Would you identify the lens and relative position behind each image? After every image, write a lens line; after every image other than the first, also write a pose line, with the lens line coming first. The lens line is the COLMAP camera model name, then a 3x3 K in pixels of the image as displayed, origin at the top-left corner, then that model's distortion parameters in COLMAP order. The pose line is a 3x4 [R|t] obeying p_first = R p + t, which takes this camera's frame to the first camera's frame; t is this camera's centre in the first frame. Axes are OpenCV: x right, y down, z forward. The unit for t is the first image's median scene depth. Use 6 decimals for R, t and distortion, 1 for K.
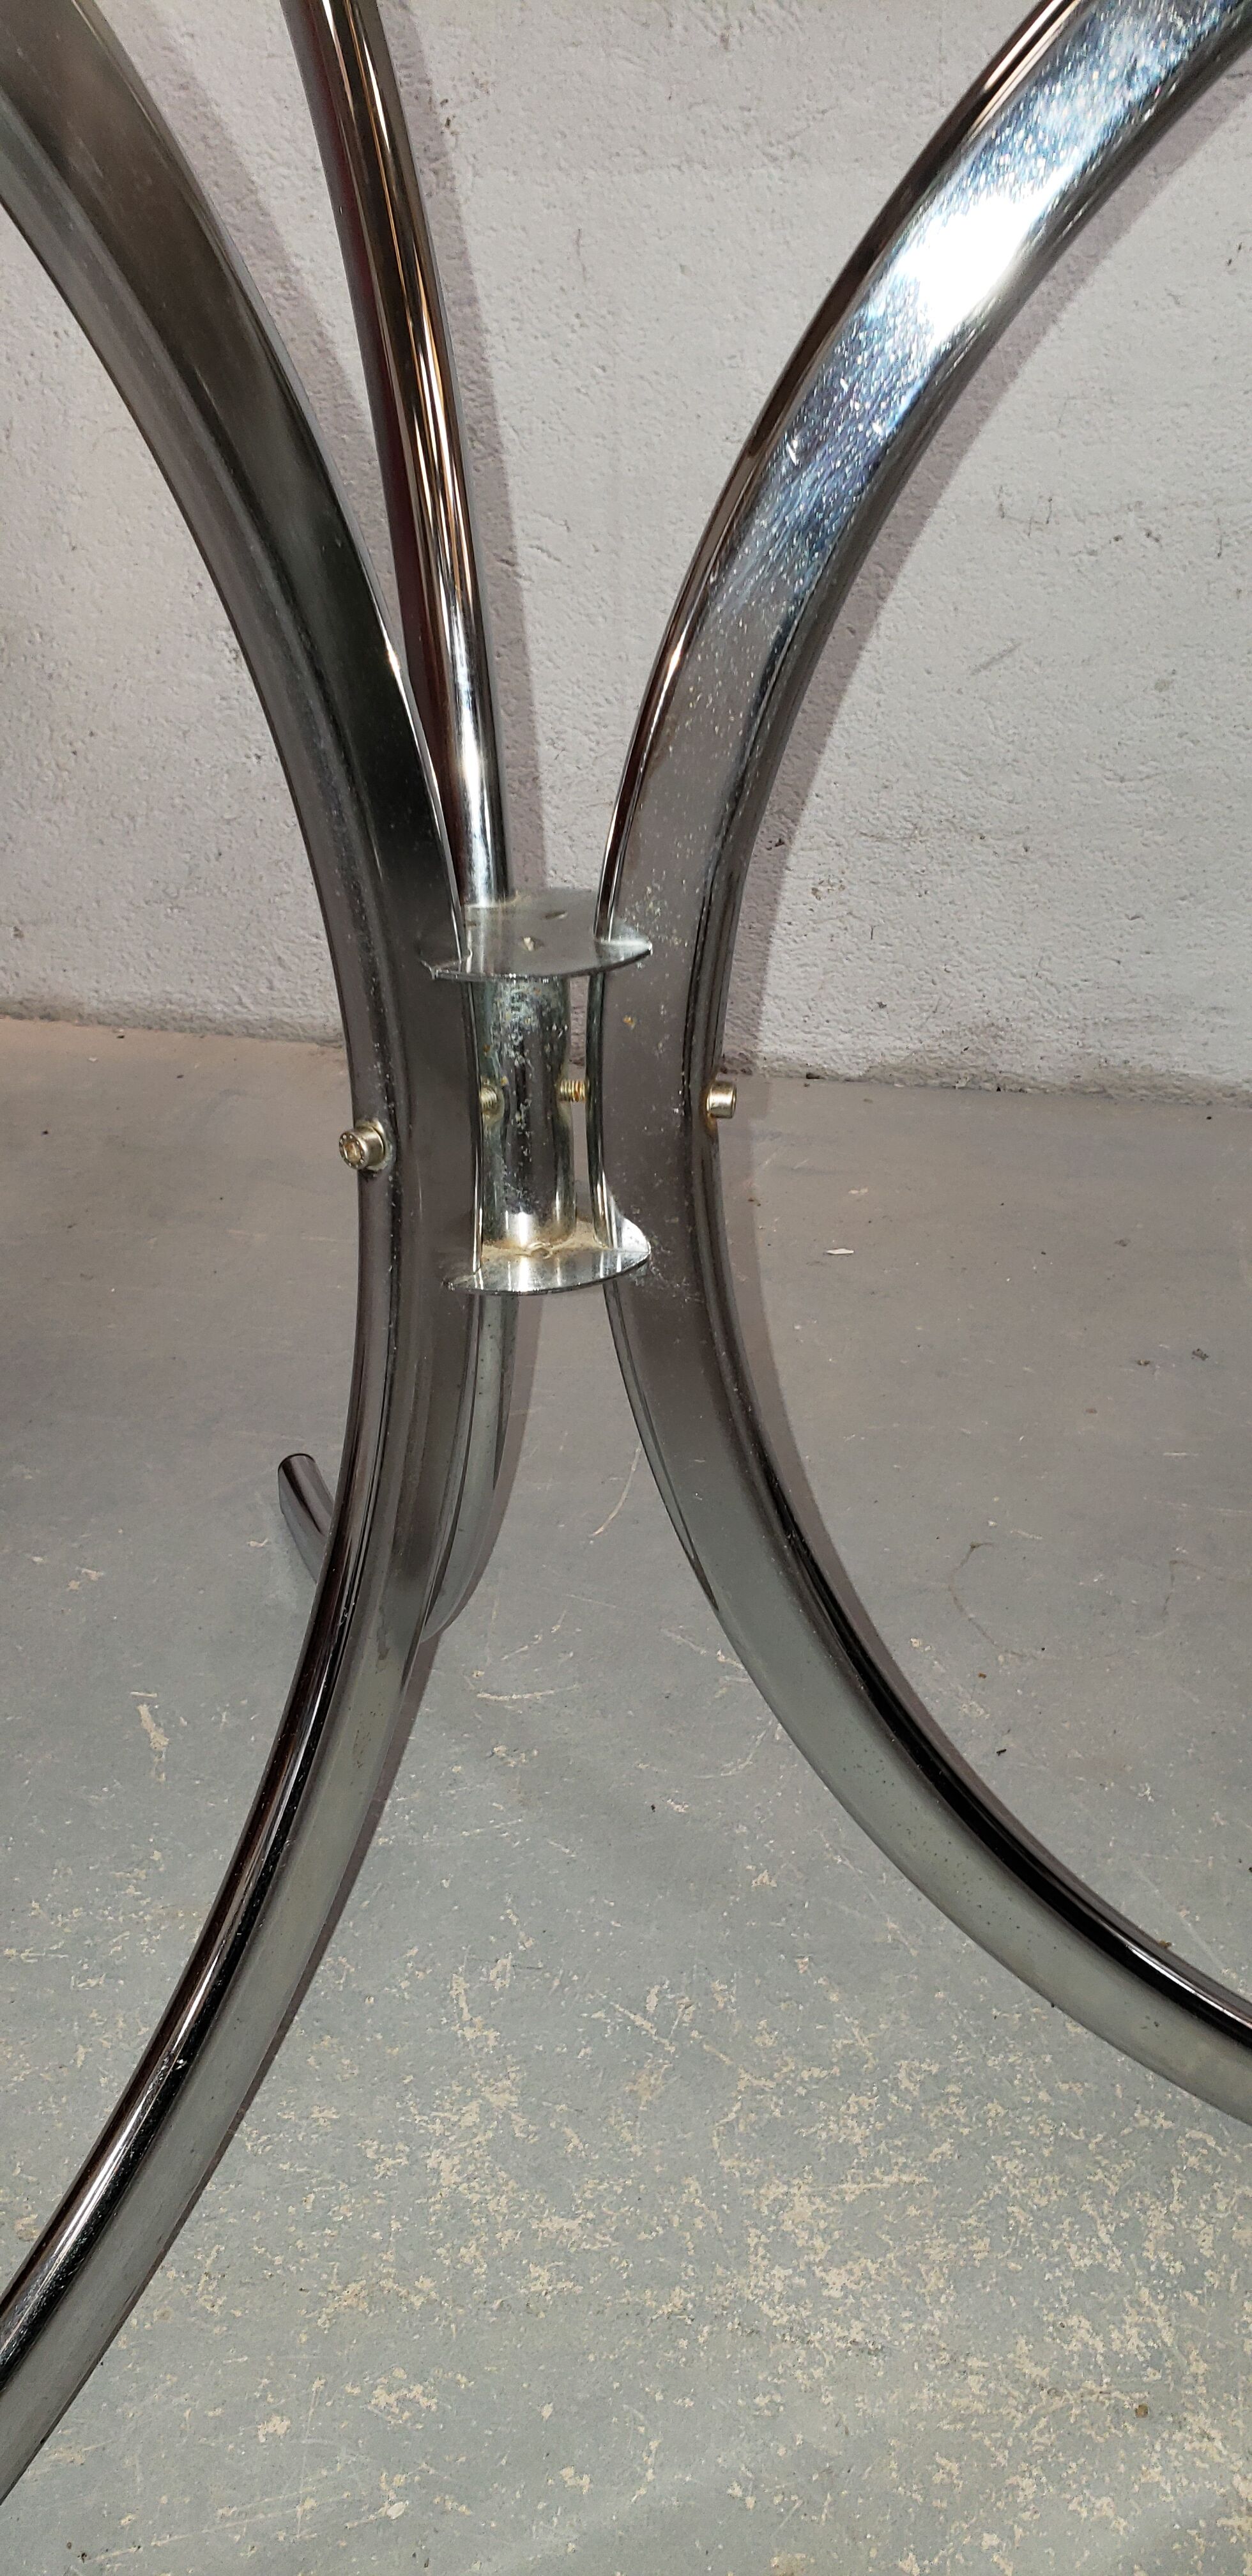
lens RADIAL K [[1953.2, 0, 638.7], [0, 1953.2, 1303.8], [0, 0, 1]] dist [0.034460, -0.015650]
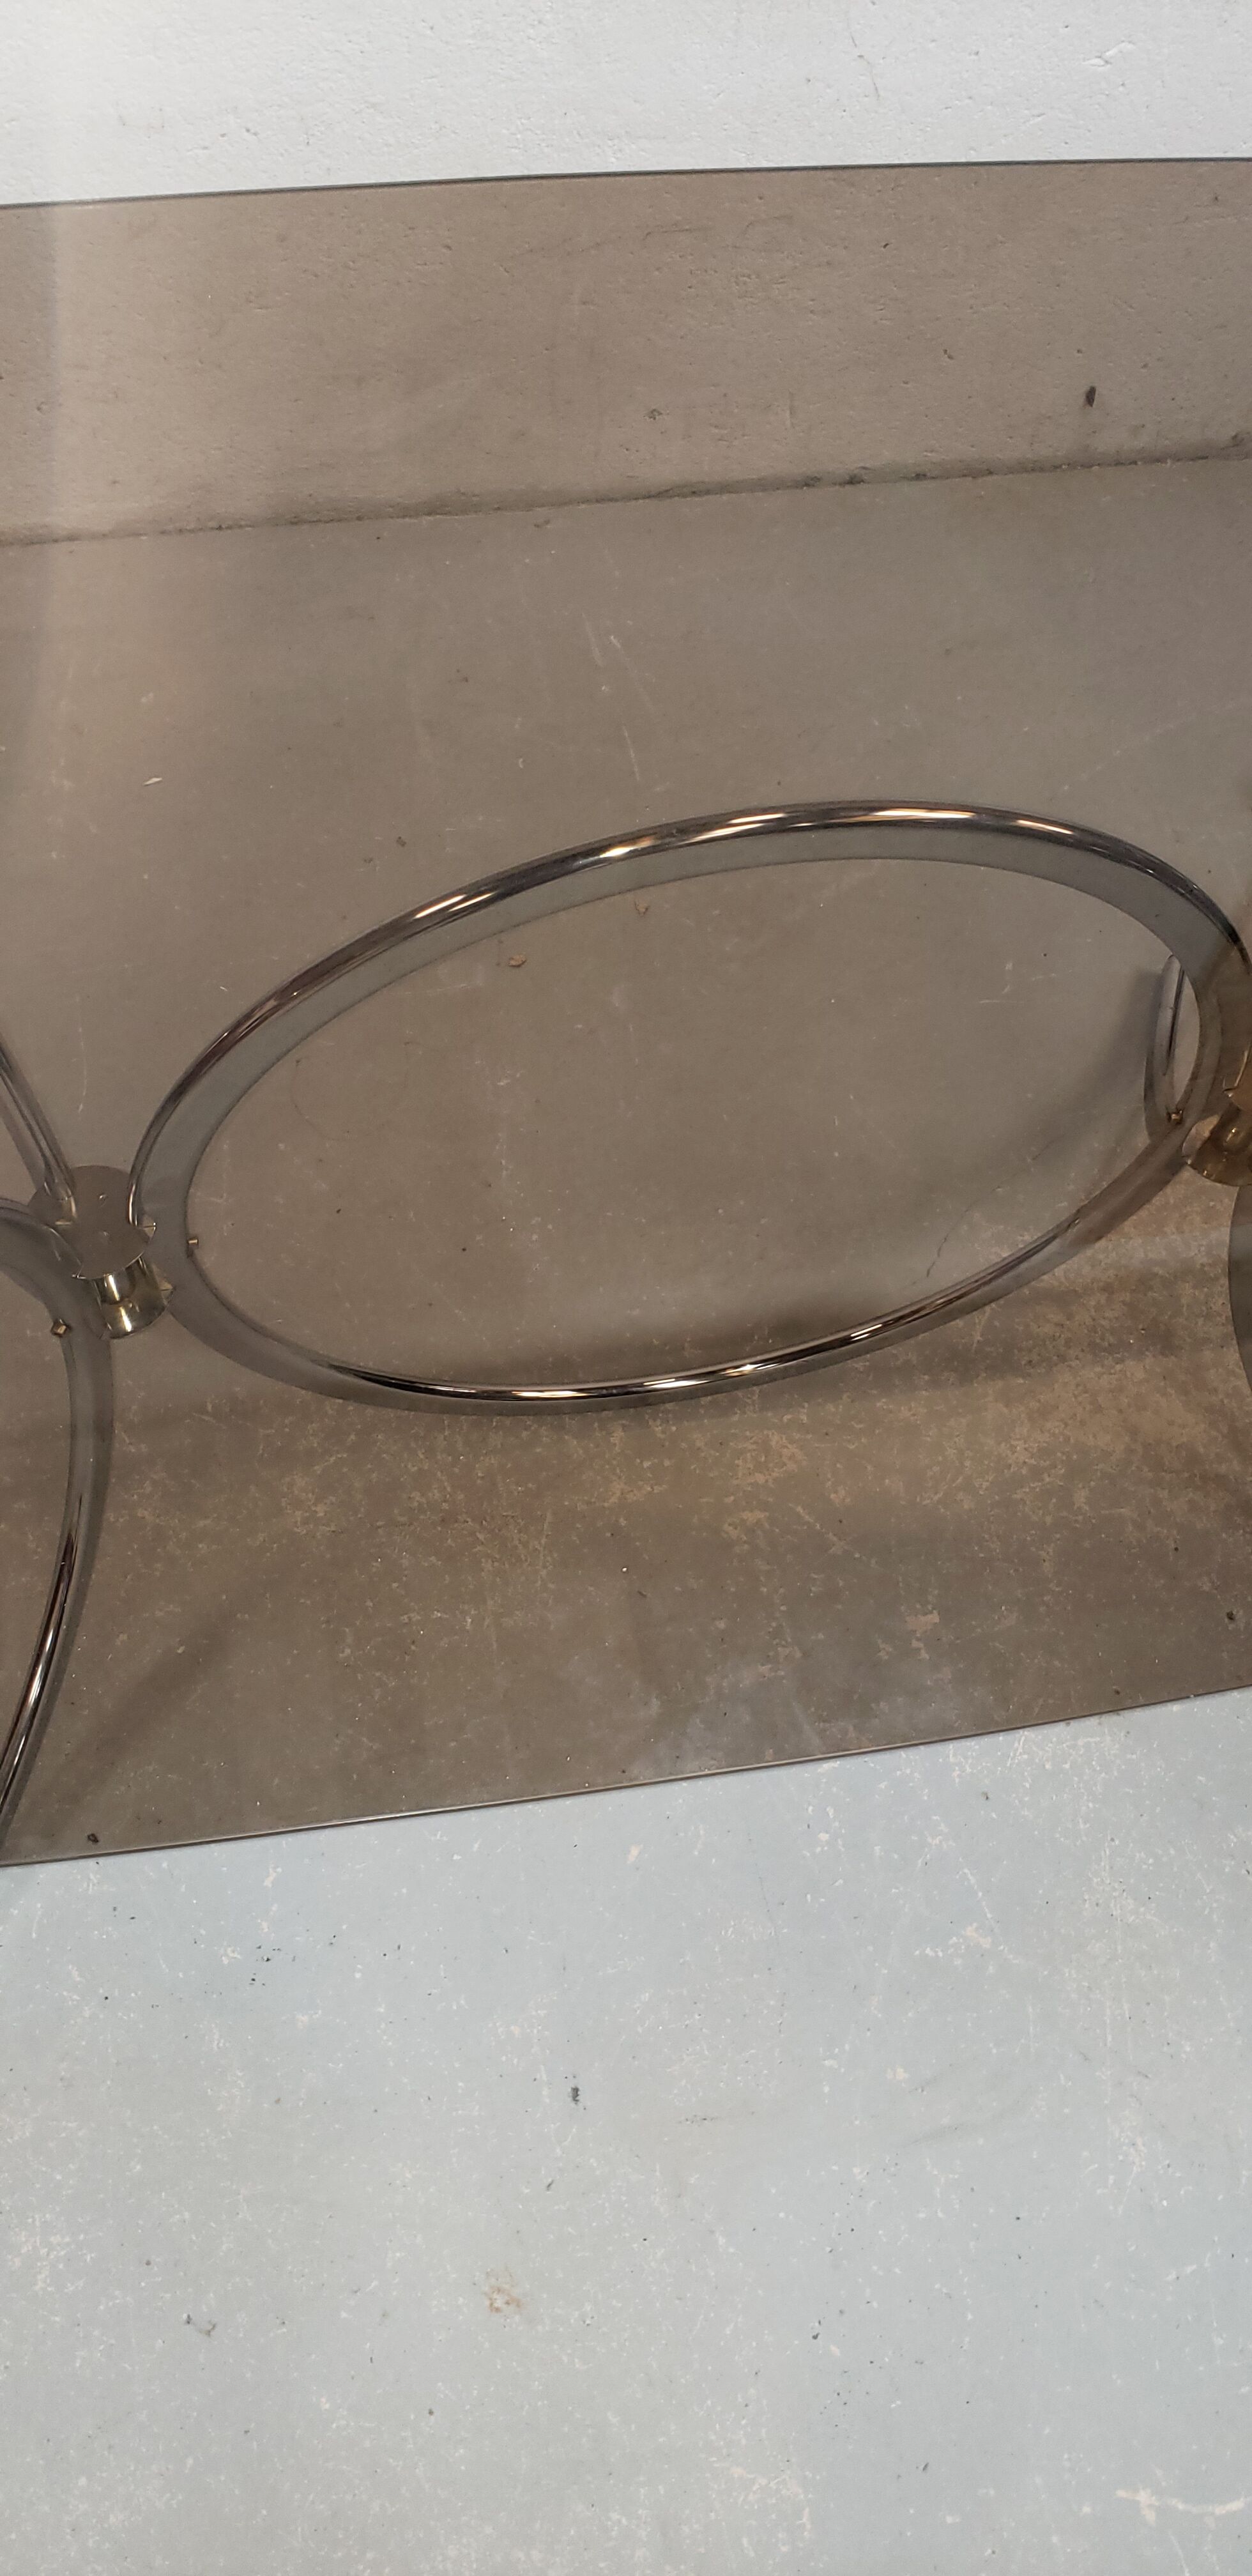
lens RADIAL K [[1953.2, 0, 631.3], [0, 1953.2, 1236.9], [0, 0, 1]] dist [0.034460, -0.015650]
pose [[0.927126, -0.291215, 0.235861, -0.008183], [0.096279, 0.793357, 0.601095, -0.542485], [-0.362170, -0.534583, 0.763580, -0.374748]]
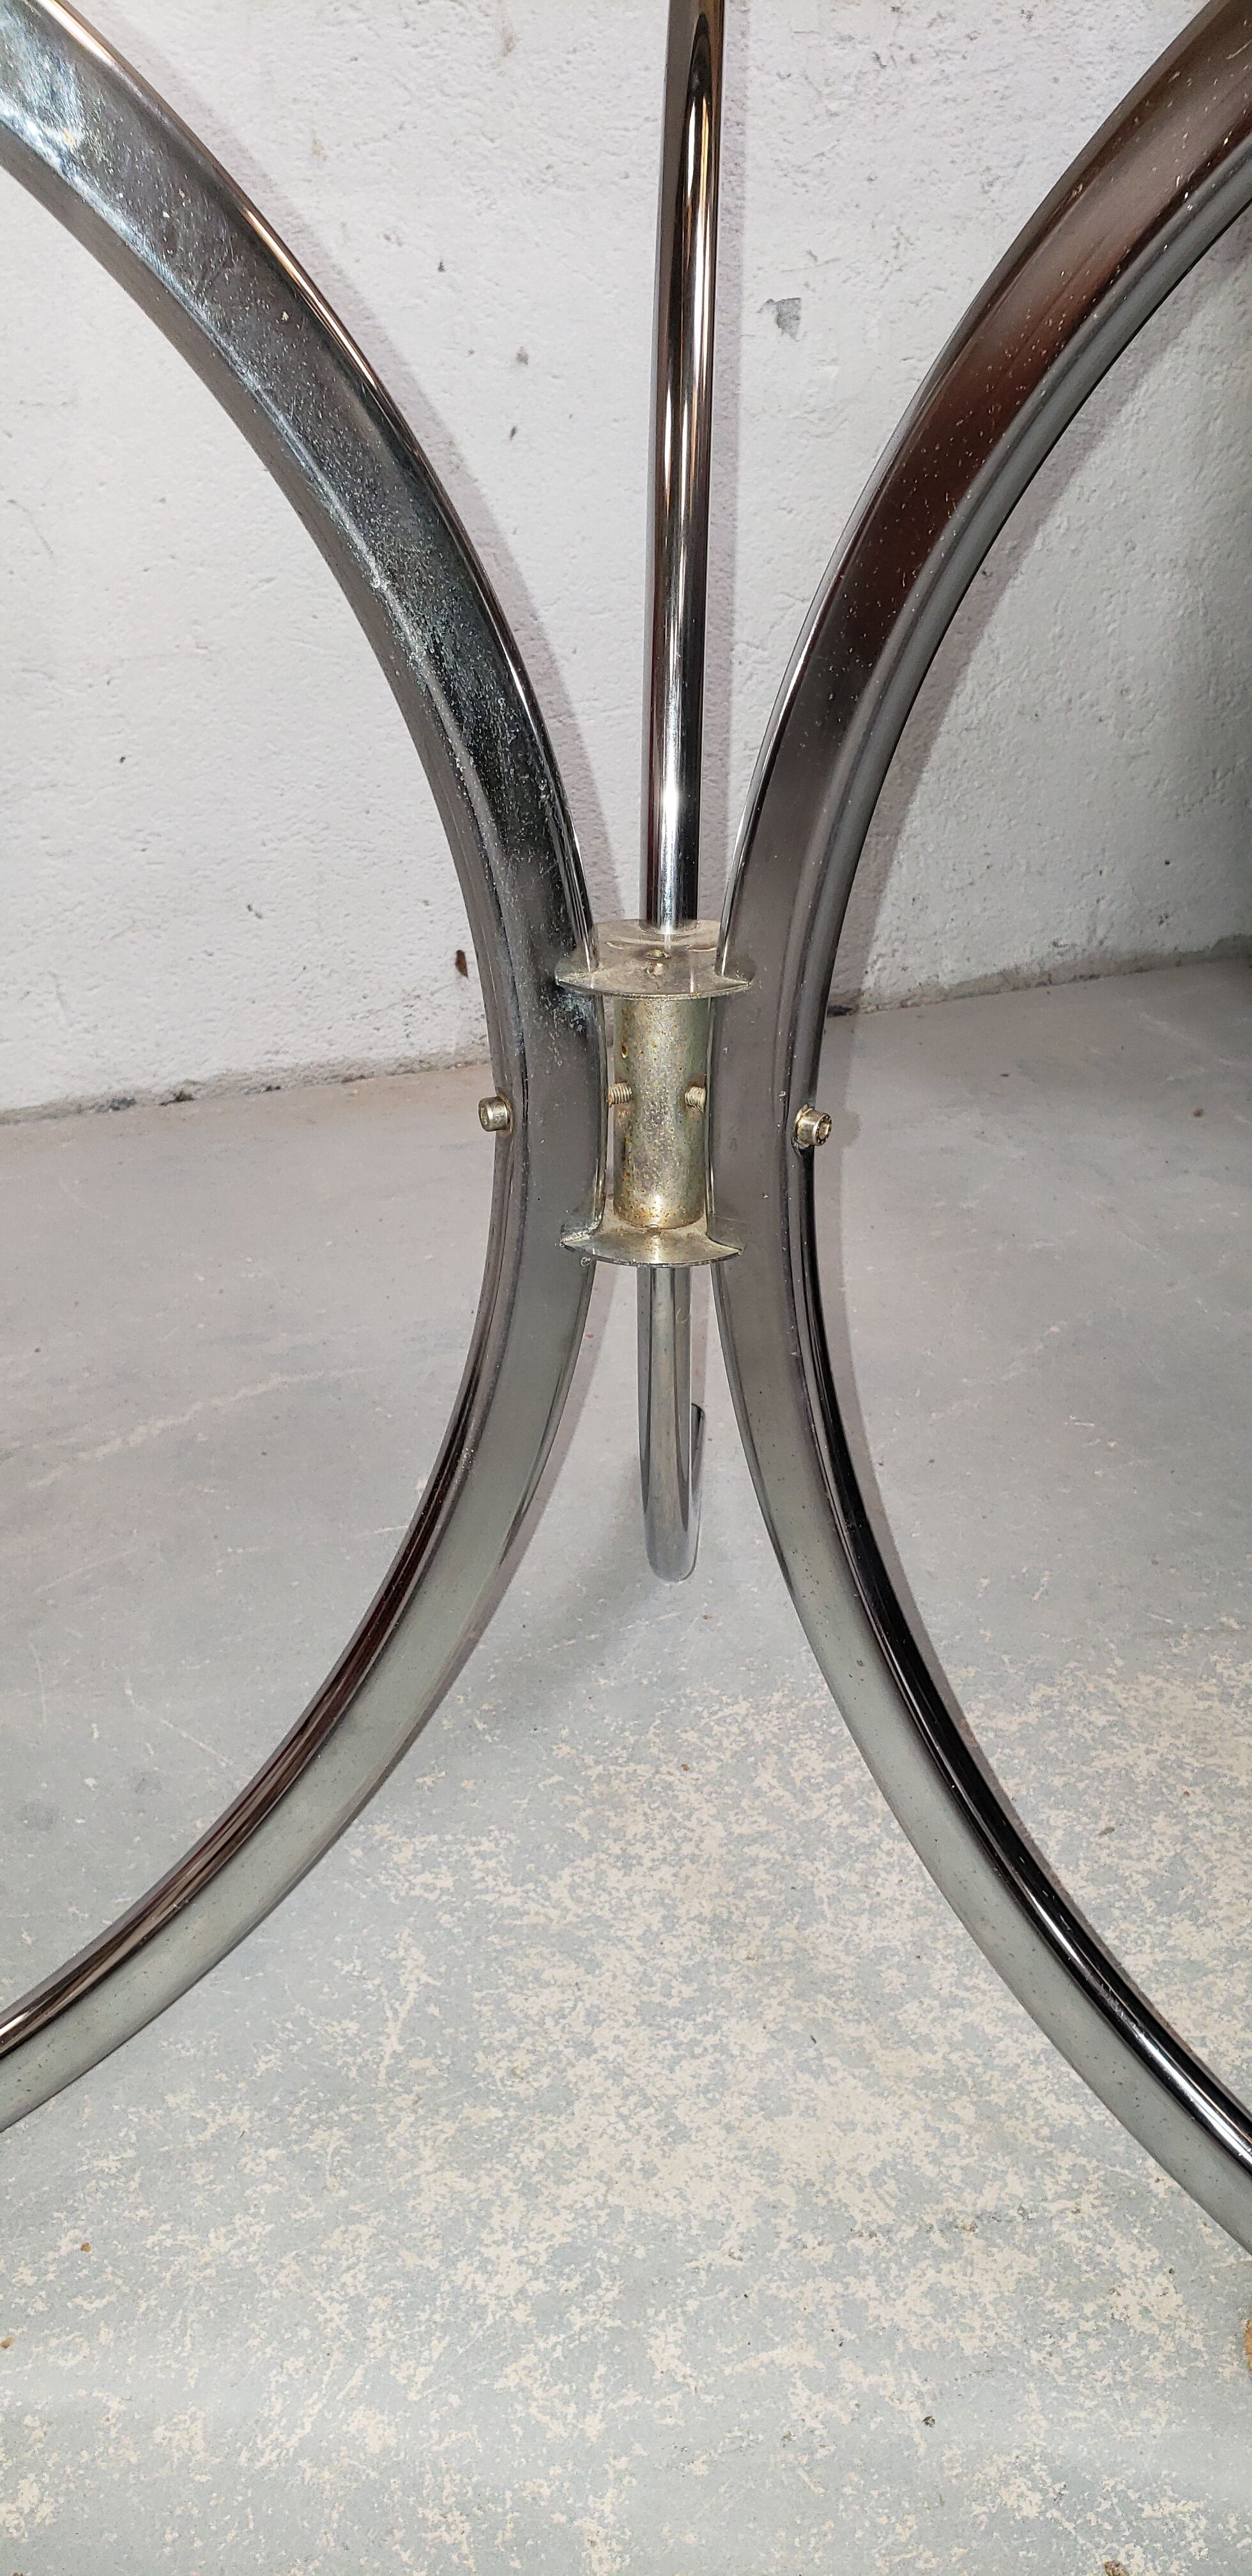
lens RADIAL K [[1953.2, 0, 648.2], [0, 1953.2, 1280.7], [0, 0, 1]] dist [0.034460, -0.015650]
pose [[0.818900, -0.241589, 0.520612, 0.277034], [0.245306, 0.967392, 0.063062, 0.018276], [-0.518872, 0.076068, 0.851461, -0.084248]]
